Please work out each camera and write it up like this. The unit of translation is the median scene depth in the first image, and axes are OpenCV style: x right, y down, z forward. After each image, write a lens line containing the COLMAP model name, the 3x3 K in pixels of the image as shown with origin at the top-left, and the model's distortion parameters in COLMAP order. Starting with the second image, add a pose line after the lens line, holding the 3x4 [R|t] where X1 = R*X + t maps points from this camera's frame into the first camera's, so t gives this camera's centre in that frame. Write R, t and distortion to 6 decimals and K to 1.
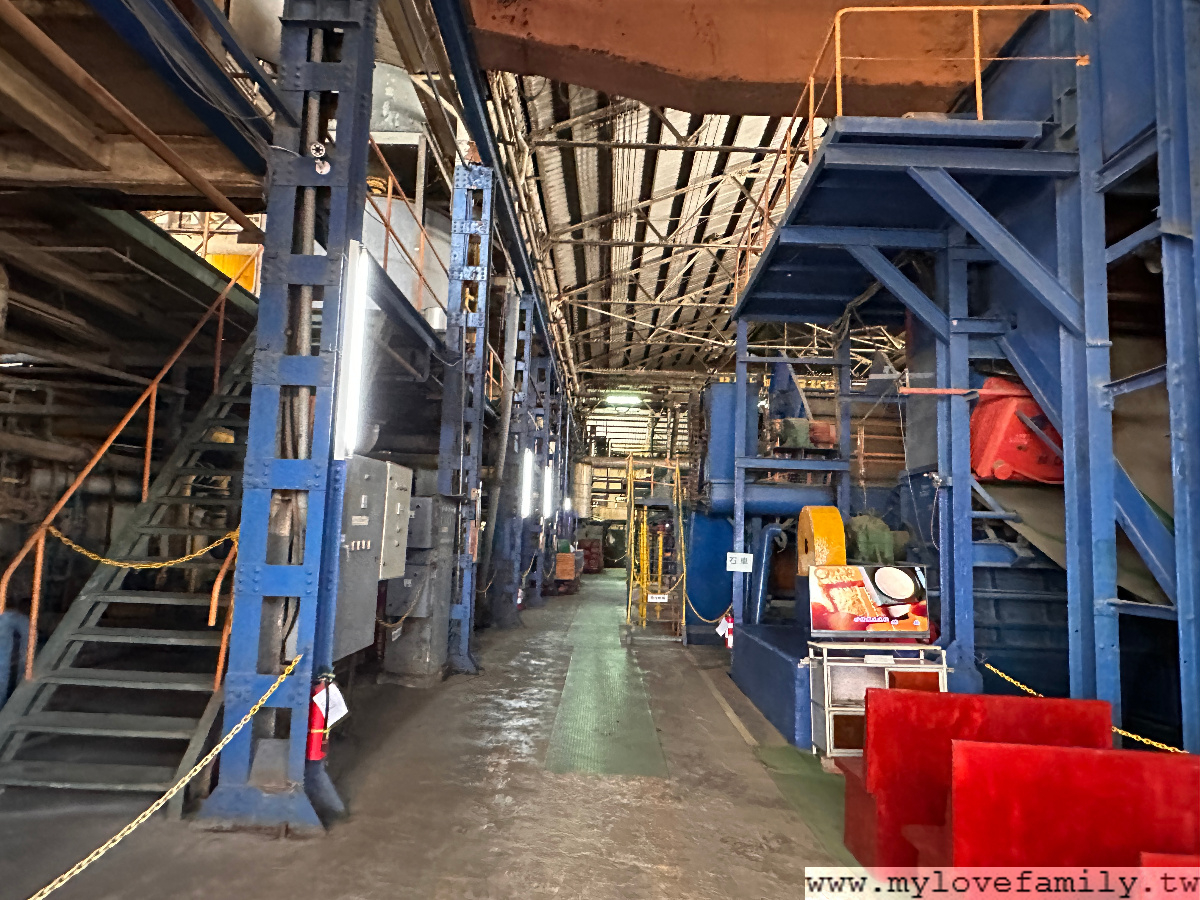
lens RADIAL K [[790.1, 0, 600.0], [0, 790.1, 450.0], [0, 0, 1]] dist [0.000548, 0.000695]
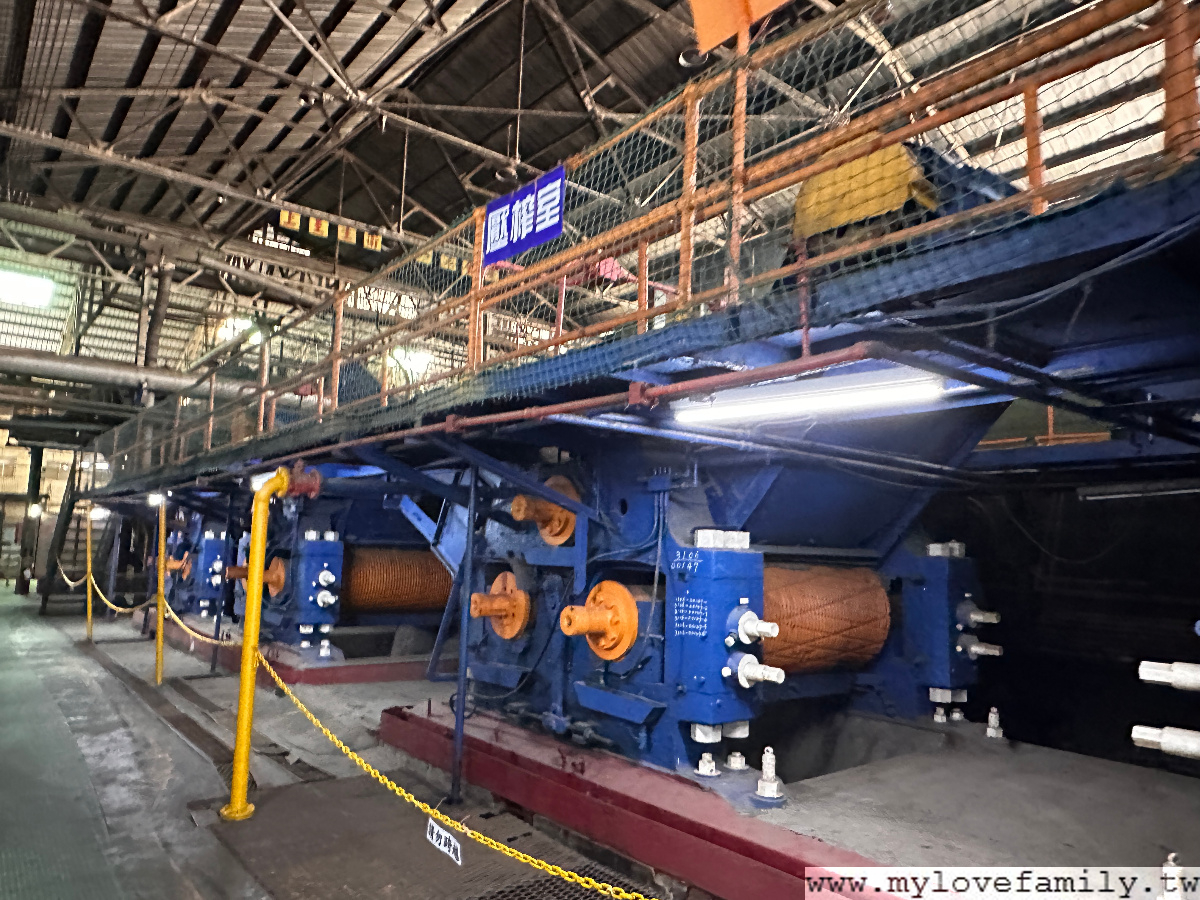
lens RADIAL K [[790.1, 0, 600.0], [0, 790.1, 450.0], [0, 0, 1]] dist [0.000548, 0.000695]
pose [[0.784027, 0.065007, 0.617313, 0.006363], [-0.086077, 0.996279, 0.004408, 0.032520], [-0.614730, -0.056592, 0.786705, 0.362562]]
